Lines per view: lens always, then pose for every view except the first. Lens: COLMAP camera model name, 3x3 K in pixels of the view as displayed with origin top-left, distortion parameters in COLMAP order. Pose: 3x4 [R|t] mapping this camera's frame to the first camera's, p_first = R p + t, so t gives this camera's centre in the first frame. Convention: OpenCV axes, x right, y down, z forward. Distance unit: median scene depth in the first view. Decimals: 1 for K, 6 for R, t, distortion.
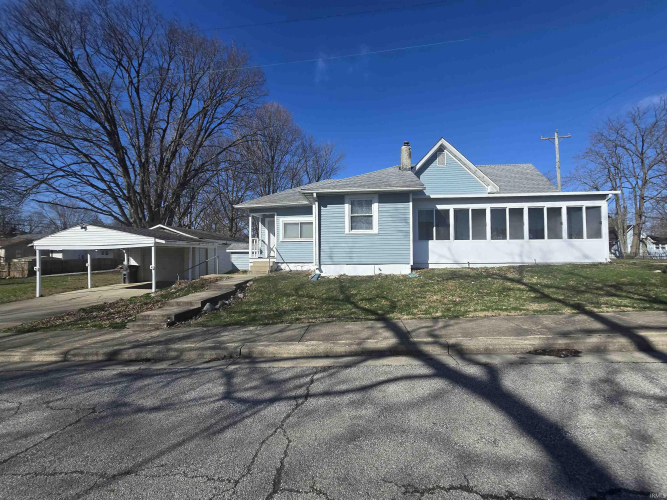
lens RADIAL K [[273.5, 0, 332.1], [0, 273.5, 246.3], [0, 0, 1]] dist [-0.009272, -0.000089]
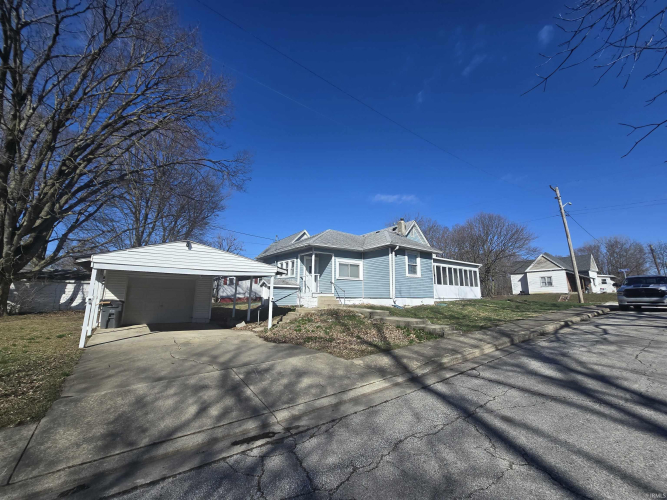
lens RADIAL K [[273.5, 0, 332.1], [0, 273.5, 246.3], [0, 0, 1]] dist [-0.009272, -0.000089]
pose [[0.744651, 0.137284, 0.653183, -1.153742], [-0.026138, 0.983866, -0.176988, 0.061107], [-0.666942, 0.114722, 0.736225, 0.176509]]
